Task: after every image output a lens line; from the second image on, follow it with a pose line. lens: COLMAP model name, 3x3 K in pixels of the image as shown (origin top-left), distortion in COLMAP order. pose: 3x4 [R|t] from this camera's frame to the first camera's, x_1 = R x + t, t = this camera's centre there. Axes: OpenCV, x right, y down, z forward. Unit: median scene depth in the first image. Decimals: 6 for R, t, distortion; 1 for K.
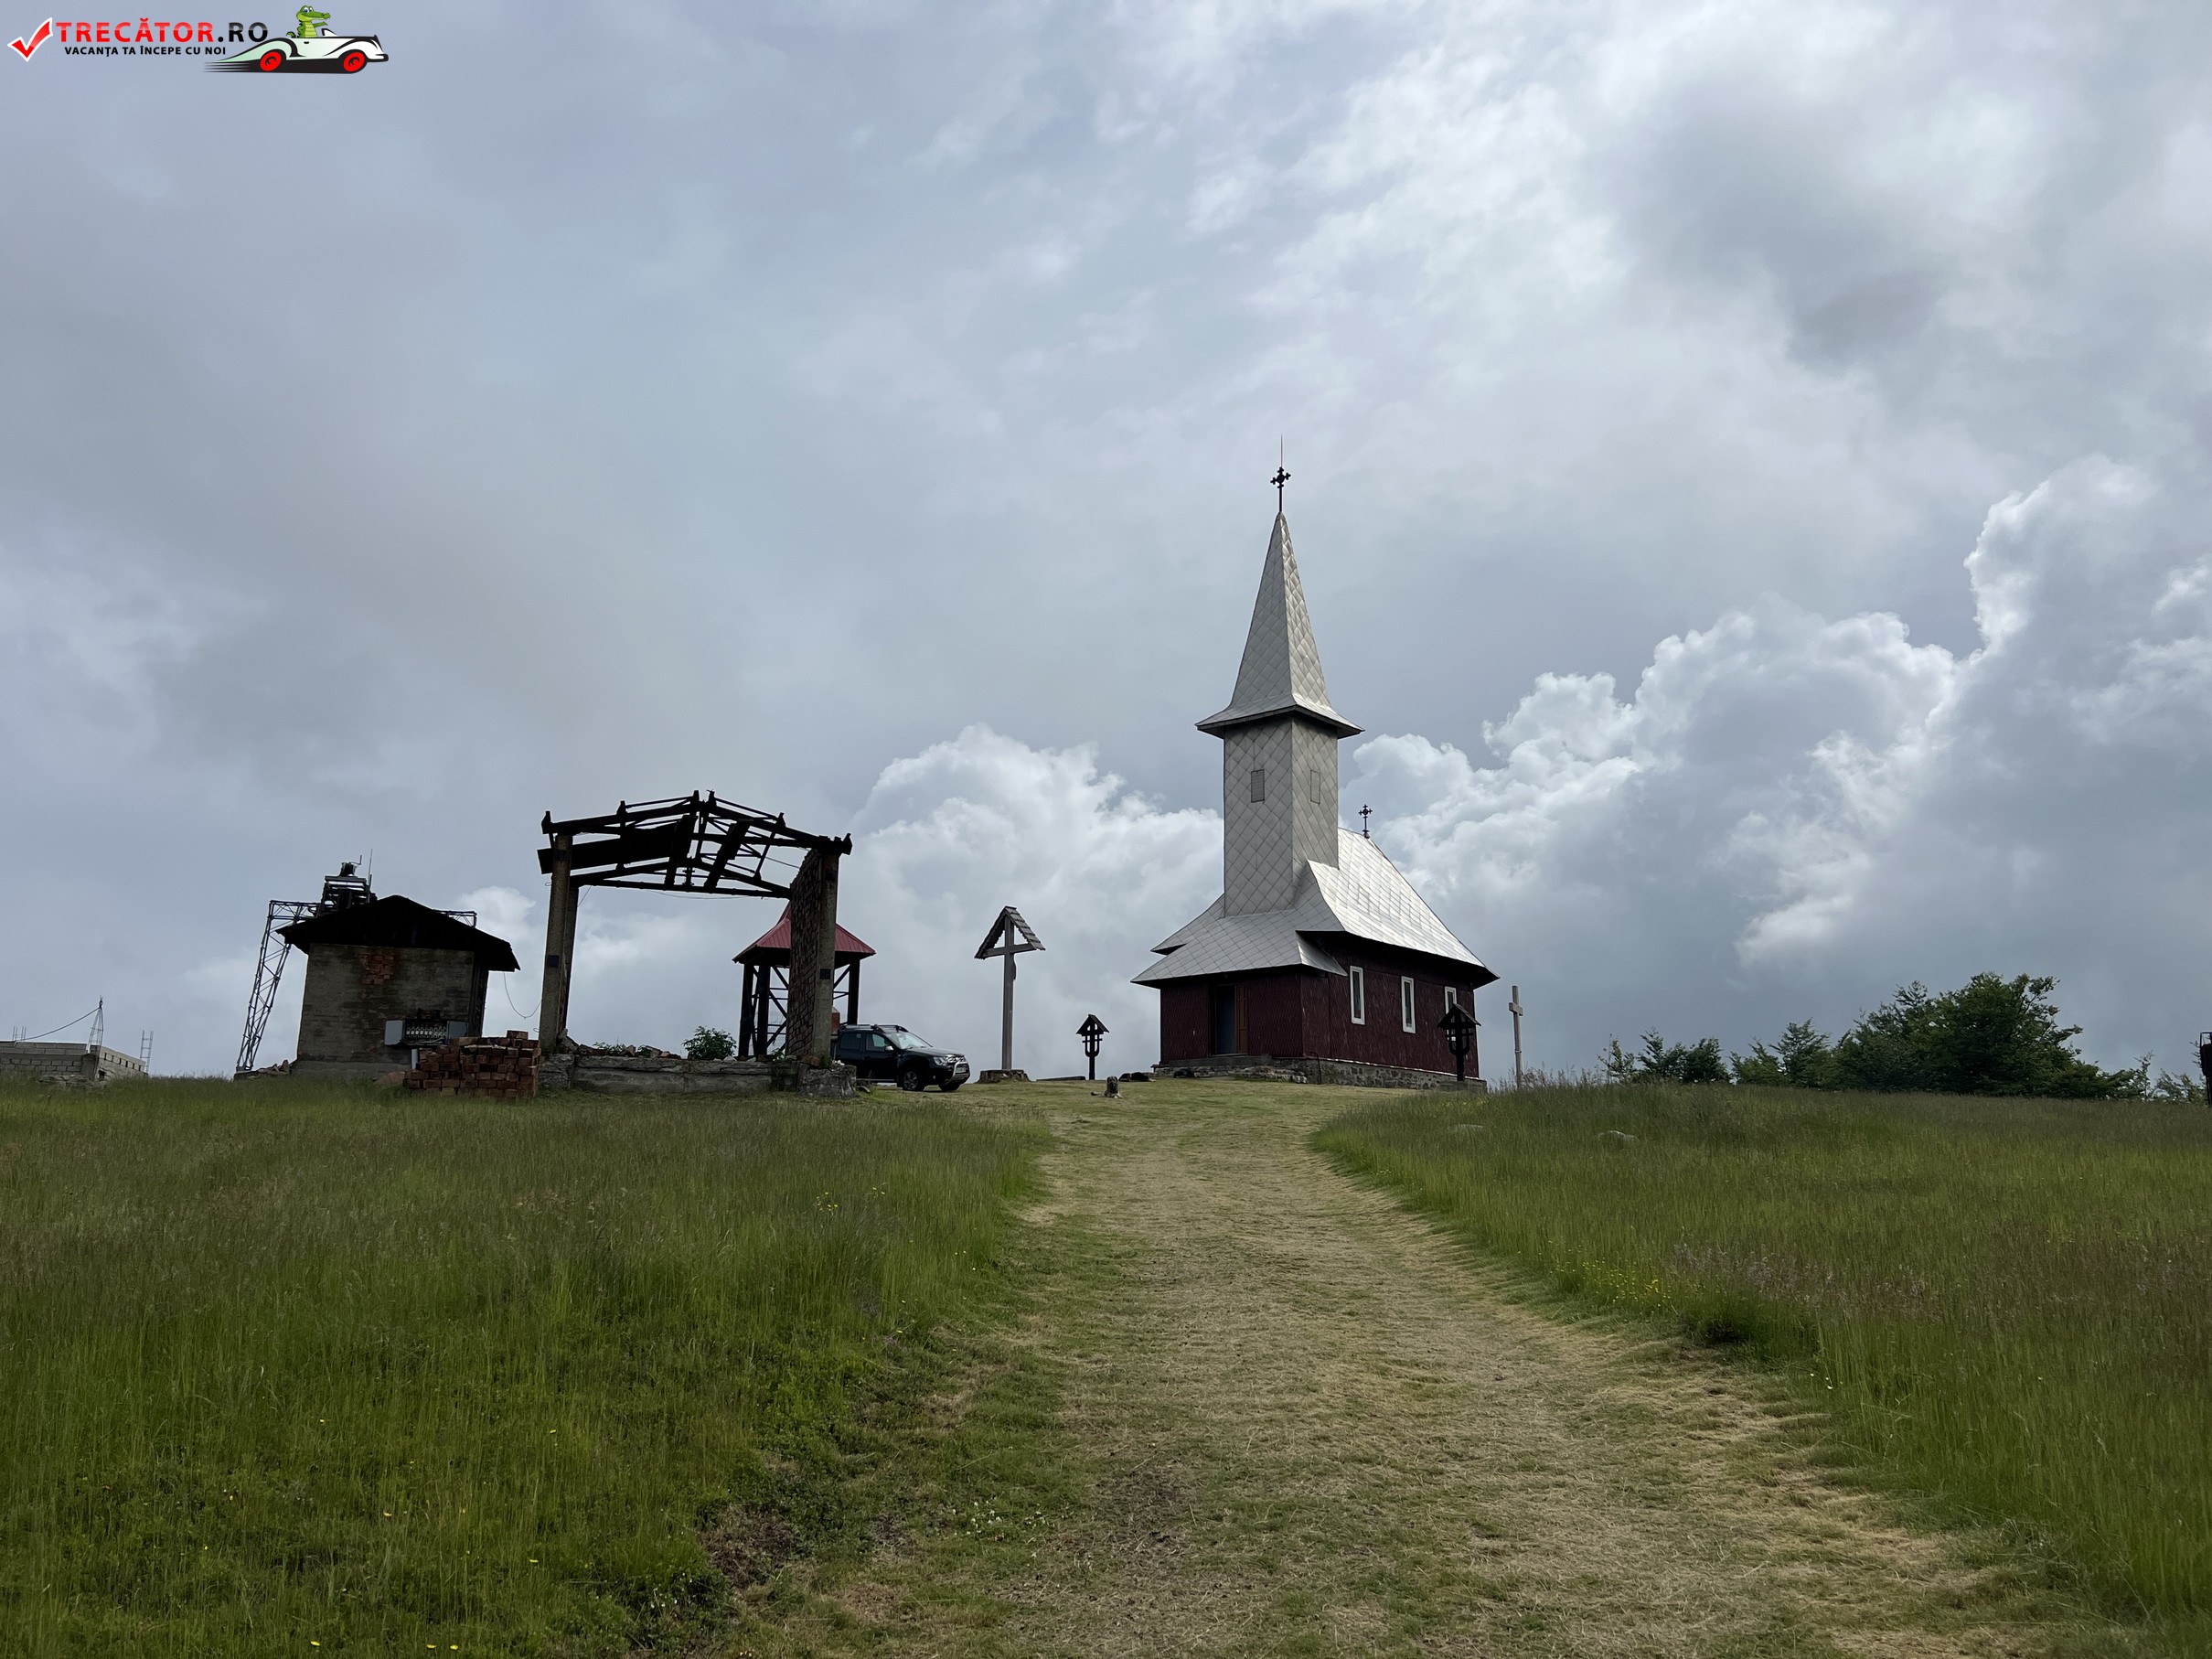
lens RADIAL K [[1690.8, 0, 1103.3], [0, 1690.8, 836.9], [0, 0, 1]] dist [0.028938, -0.002676]
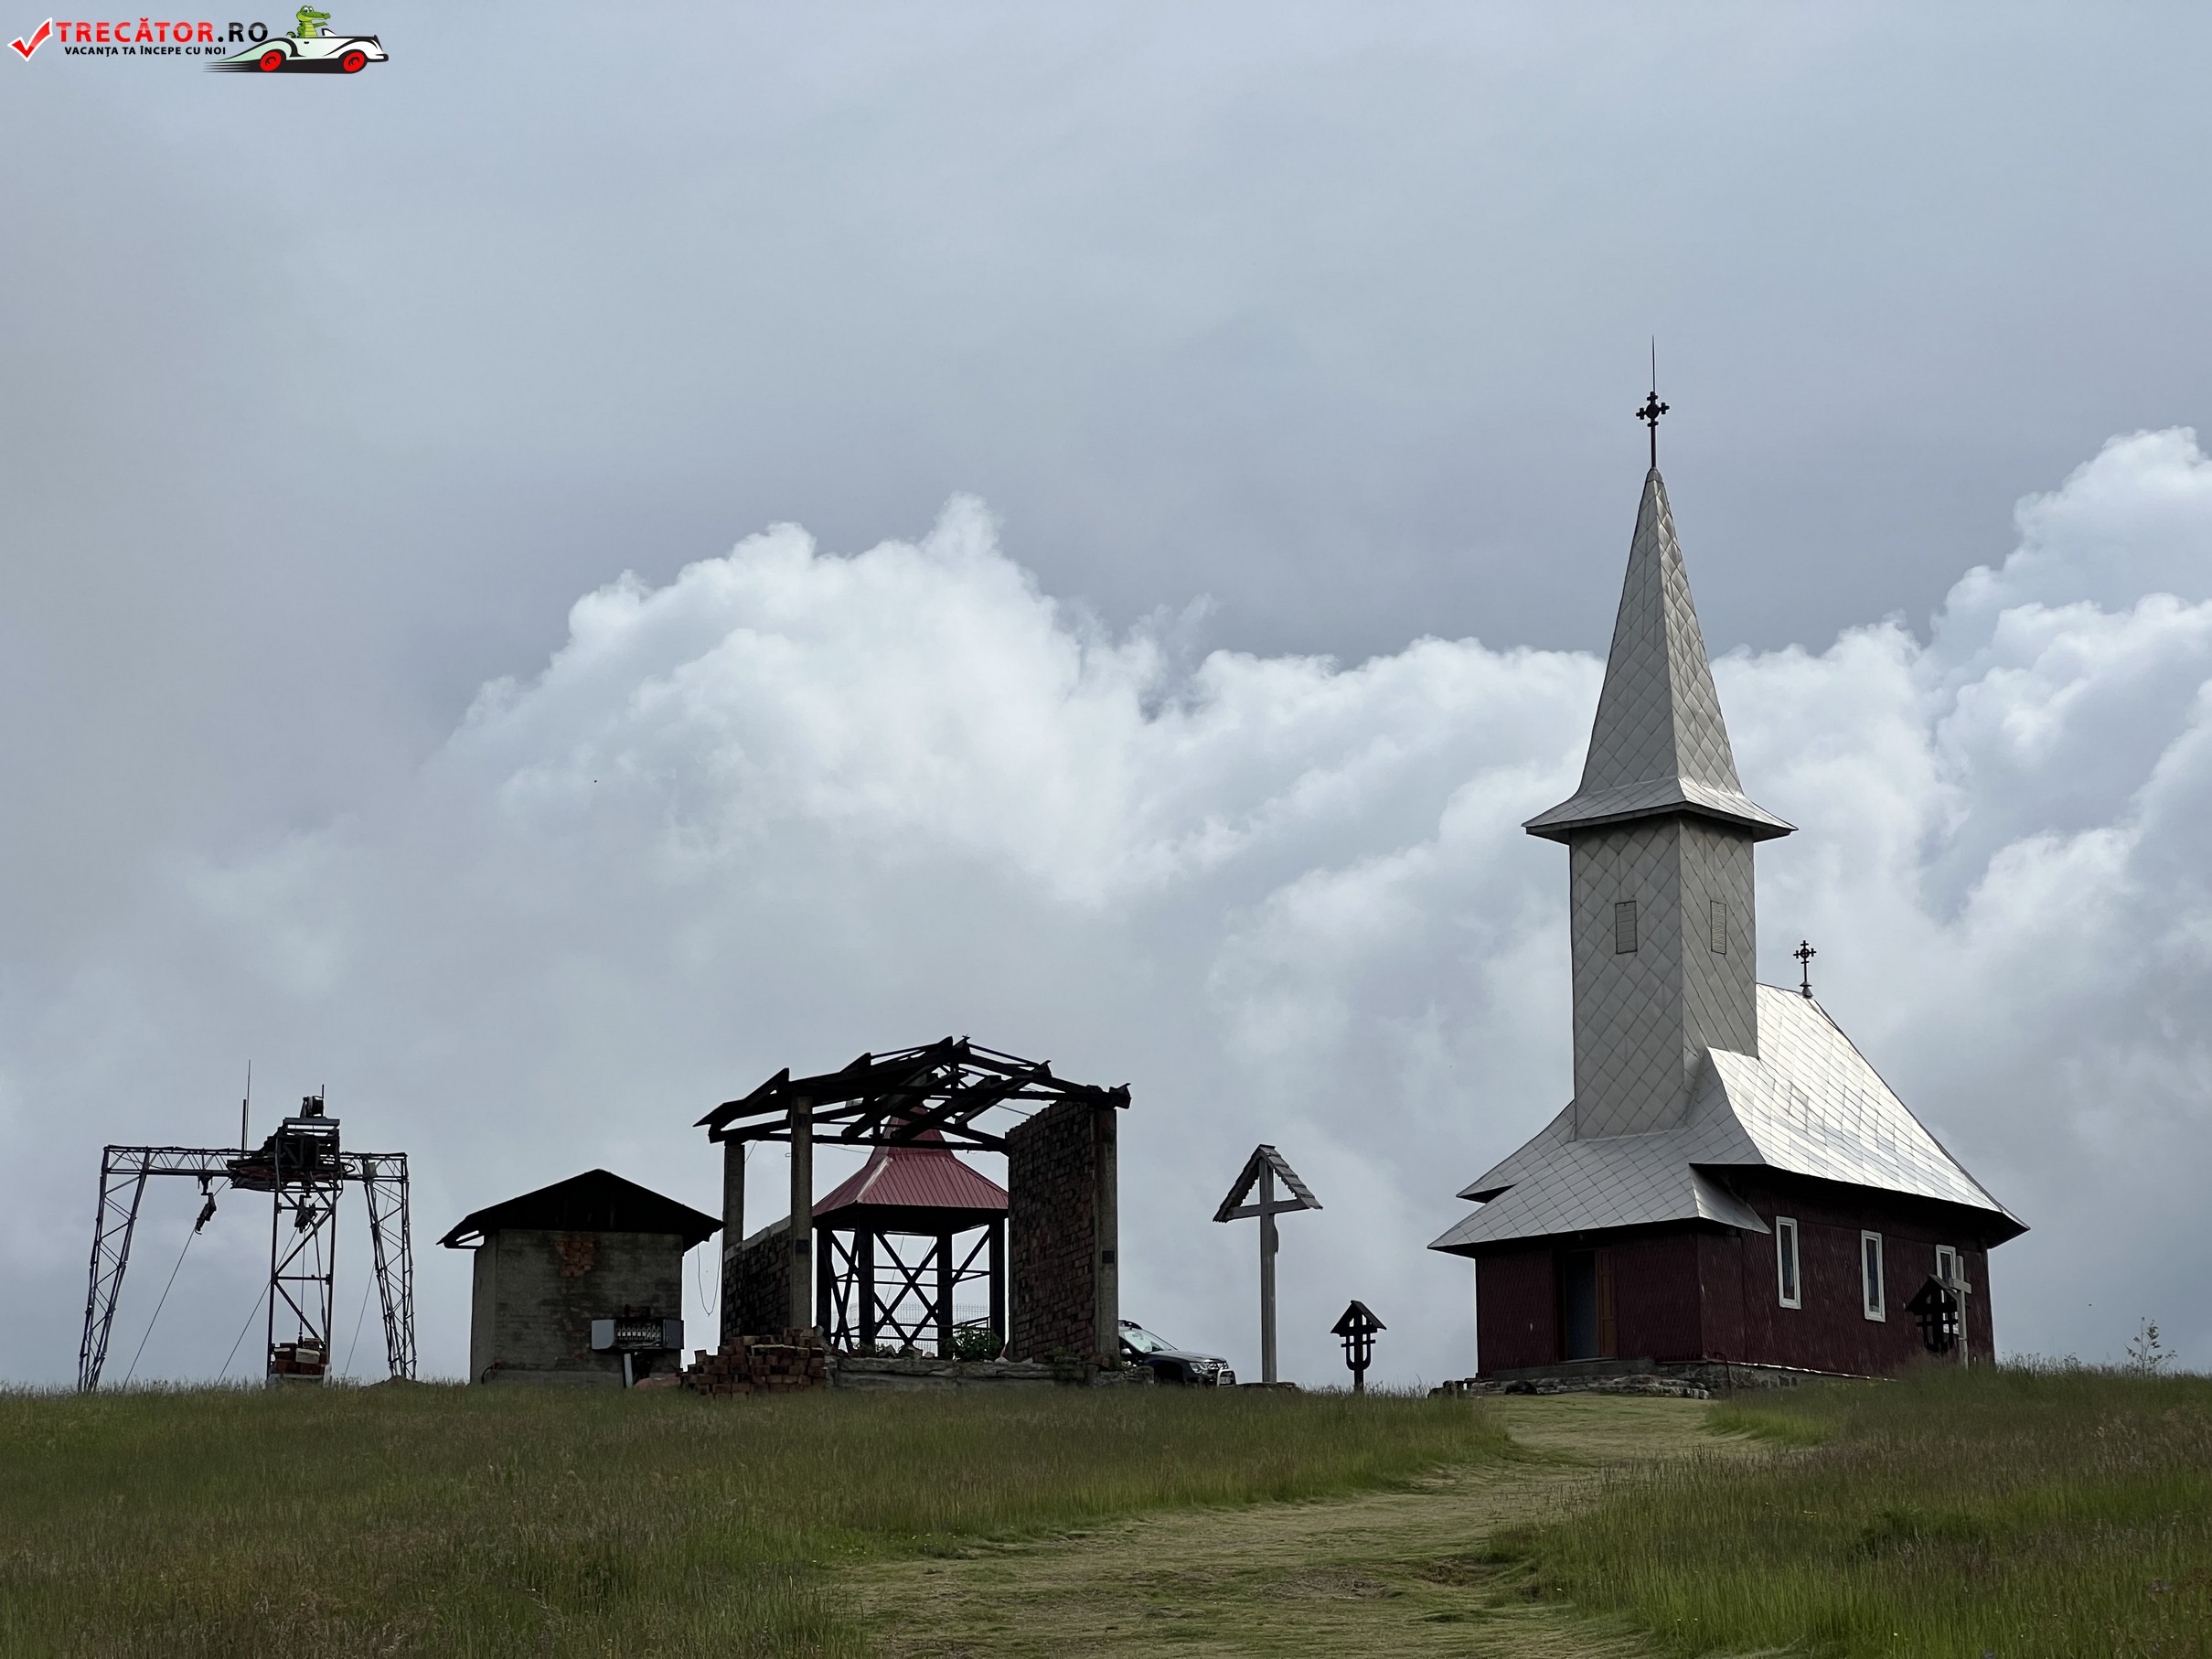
lens RADIAL K [[4972.3, 0, 1106.0], [0, 4972.3, 829.5], [0, 0, 1]] dist [-0.380850, 8.184635]
pose [[0.999805, -0.017137, -0.009862, -0.083747], [0.017233, 0.999804, 0.009745, -0.090553], [0.009693, -0.009913, 0.999904, -0.848929]]
